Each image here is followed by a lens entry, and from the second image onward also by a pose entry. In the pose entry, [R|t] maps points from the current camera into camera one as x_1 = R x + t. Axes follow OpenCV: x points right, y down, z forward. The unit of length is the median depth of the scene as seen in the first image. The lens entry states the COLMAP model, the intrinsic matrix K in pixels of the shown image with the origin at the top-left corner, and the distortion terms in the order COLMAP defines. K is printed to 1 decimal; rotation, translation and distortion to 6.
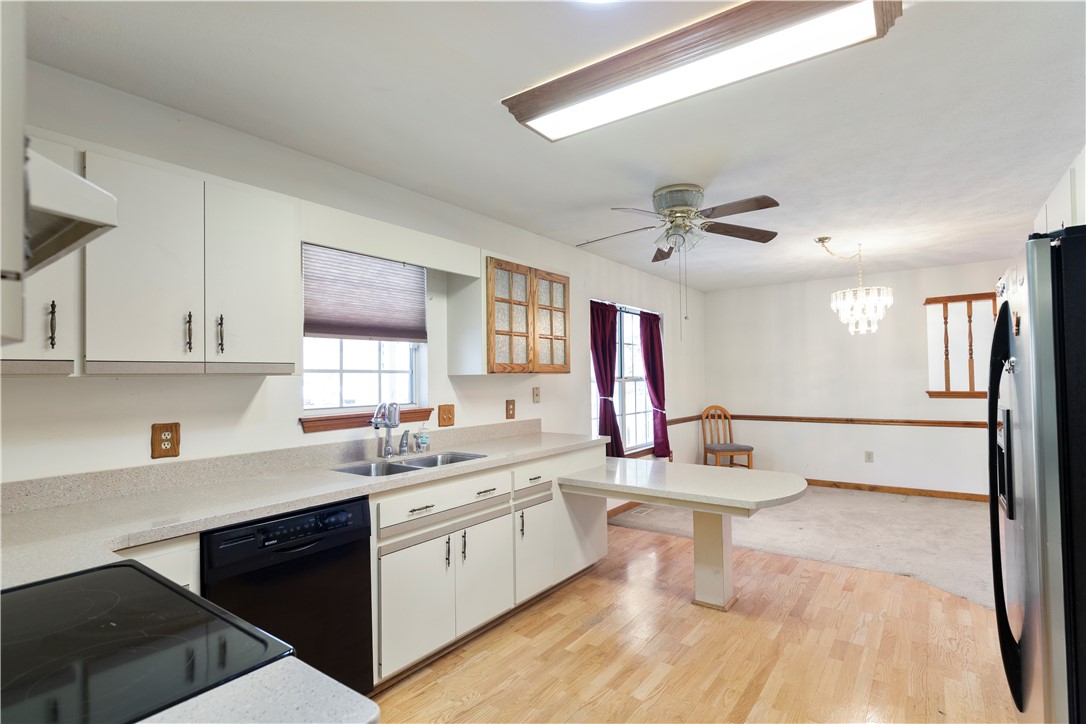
lens RADIAL K [[536.2, 0, 557.5], [0, 536.2, 366.7], [0, 0, 1]] dist [0.000436, 0.000150]
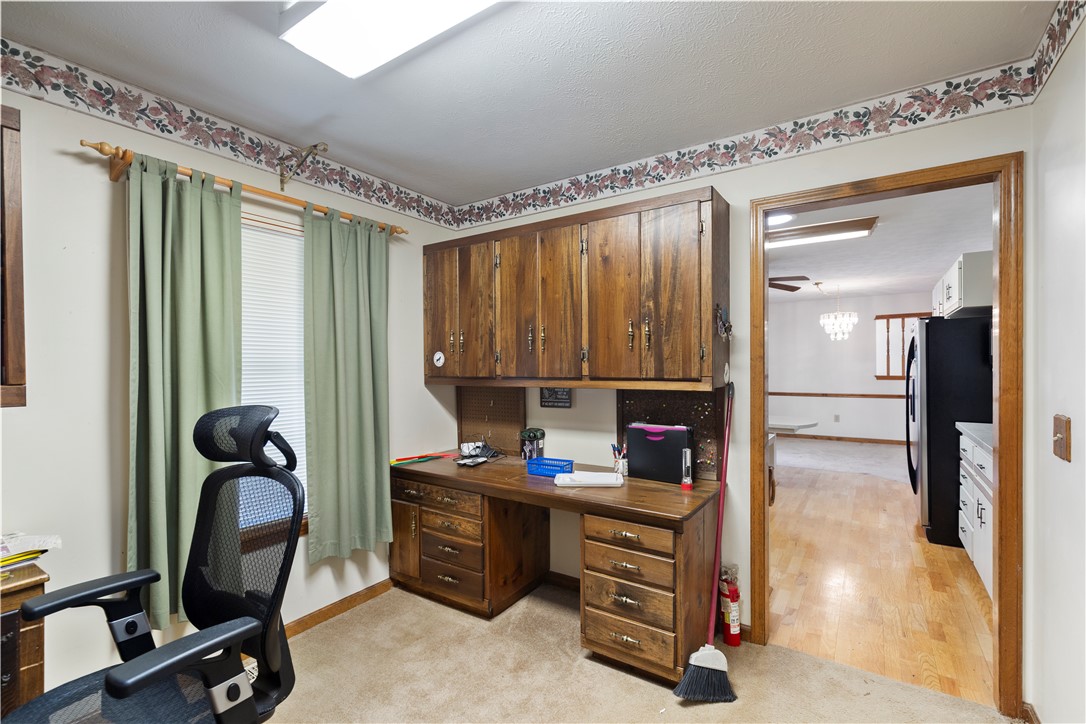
lens RADIAL K [[487.0, 0, 554.7], [0, 487.0, 364.6], [0, 0, 1]] dist [0.000178, 0.000003]
pose [[0.999477, 0.008498, 0.031204, -0.559477], [-0.009110, 0.999768, 0.019528, -0.010467], [-0.031030, -0.019802, 0.999322, -0.751190]]
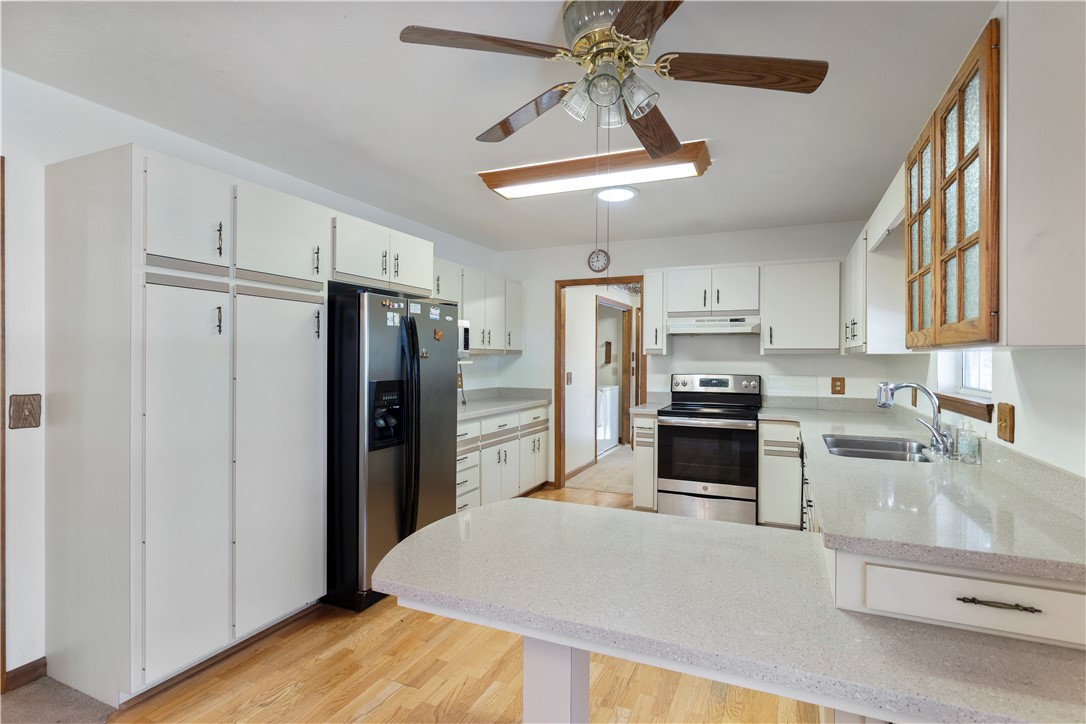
lens RADIAL K [[532.8, 0, 543.0], [0, 532.8, 362.0], [0, 0, 1]] dist [-0.001723, -0.000259]
pose [[-0.984113, 0.015675, -0.176851, 0.411357], [0.017610, 0.999801, -0.009378, 0.025617], [0.176669, -0.012343, -0.984193, 1.602423]]
